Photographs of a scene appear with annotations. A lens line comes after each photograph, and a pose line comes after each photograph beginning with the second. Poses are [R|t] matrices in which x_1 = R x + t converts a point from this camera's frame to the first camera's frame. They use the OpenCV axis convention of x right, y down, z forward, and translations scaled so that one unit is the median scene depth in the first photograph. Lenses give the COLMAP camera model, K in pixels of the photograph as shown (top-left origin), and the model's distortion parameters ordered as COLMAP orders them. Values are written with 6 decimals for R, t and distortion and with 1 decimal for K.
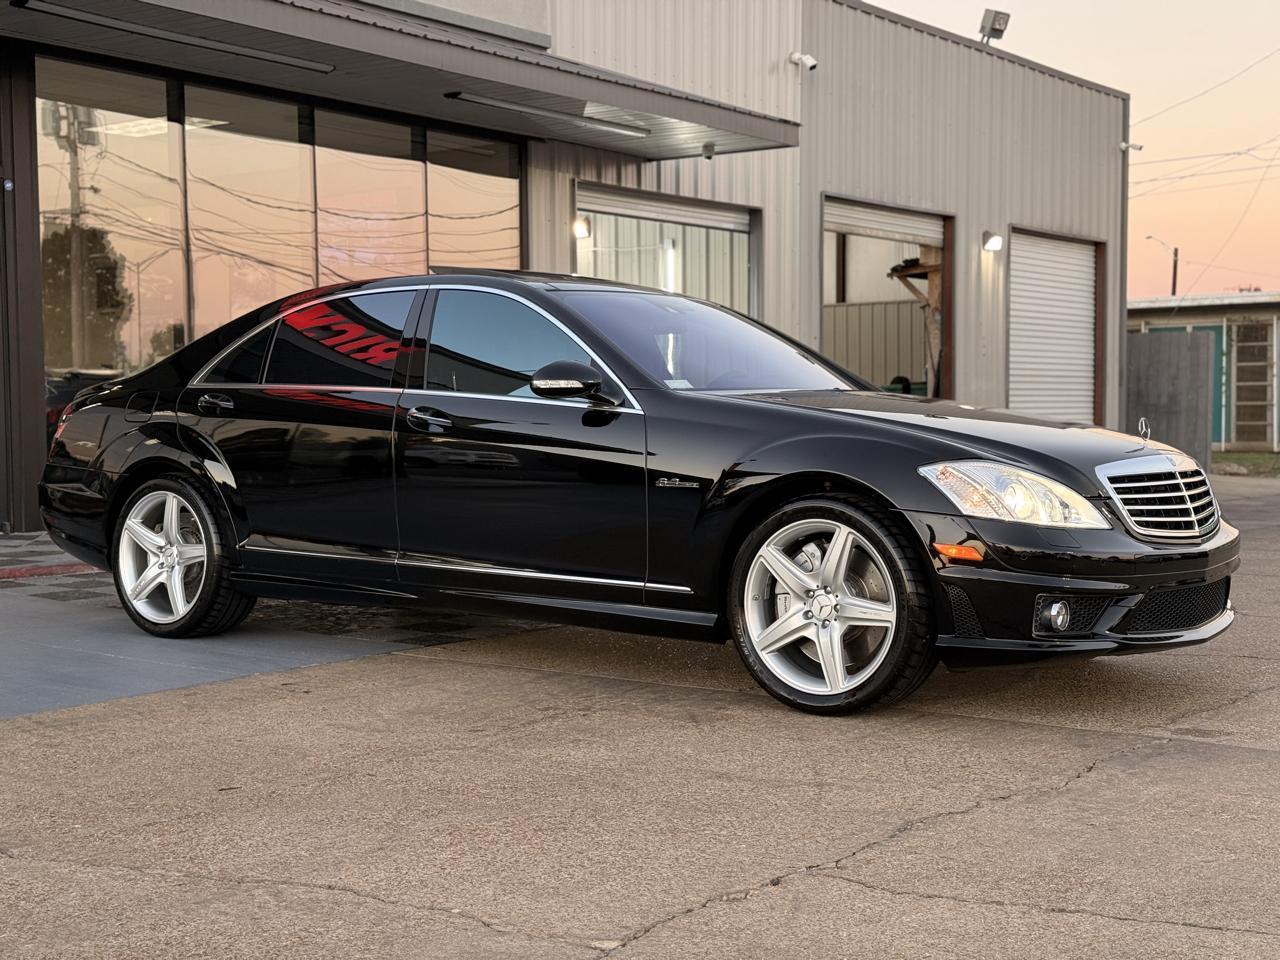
lens RADIAL K [[1767.9, 0, 638.7], [0, 1767.9, 495.0], [0, 0, 1]] dist [0.188169, -0.315665]
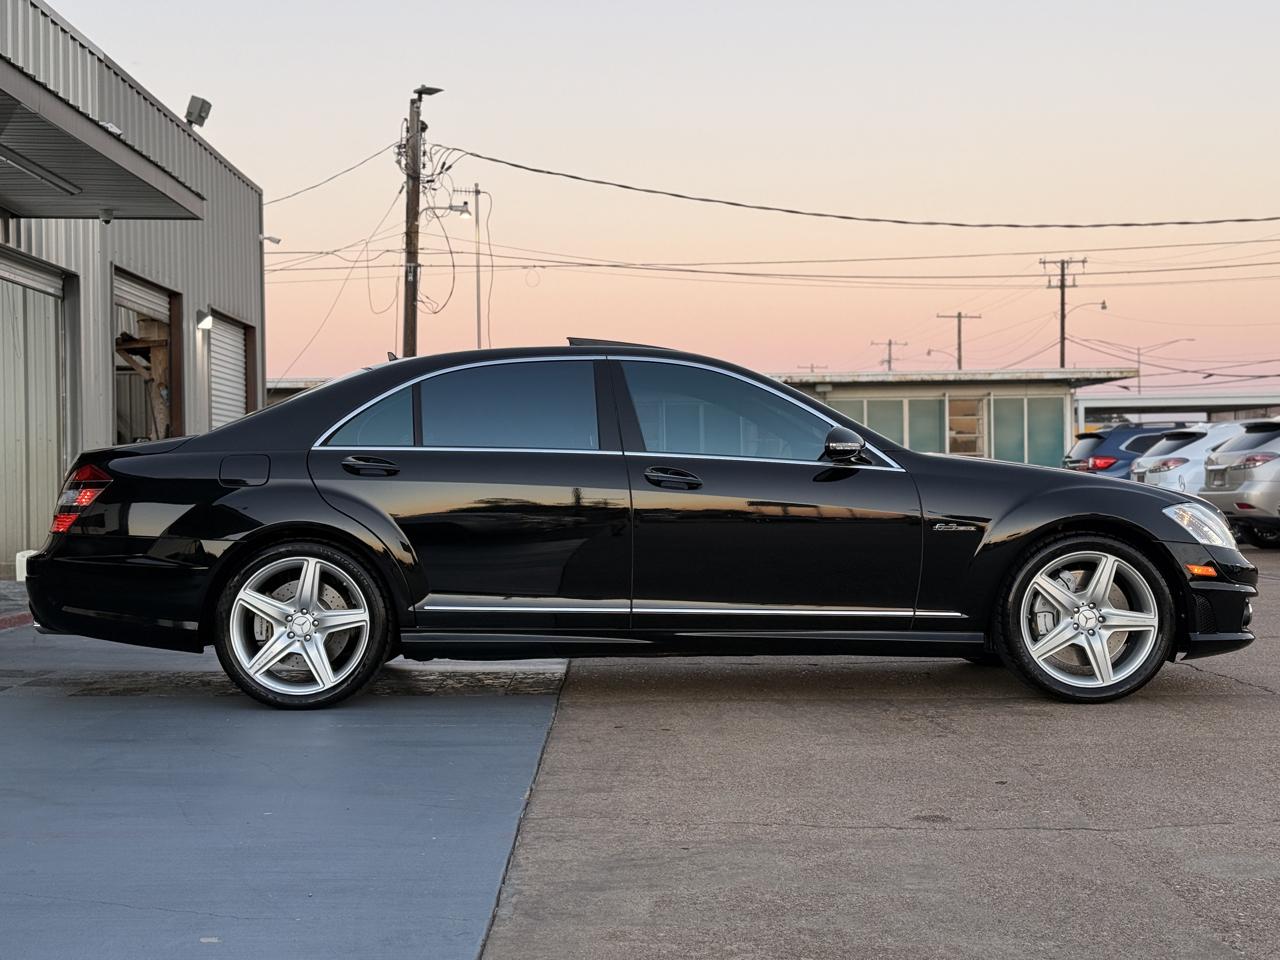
lens RADIAL K [[1767.9, 0, 638.7], [0, 1767.9, 495.0], [0, 0, 1]] dist [0.188169, -0.315665]
pose [[0.787980, -0.009736, 0.615624, -0.339868], [0.037660, 0.998765, -0.032409, 0.000952], [-0.614549, 0.048723, 0.787373, 0.062260]]
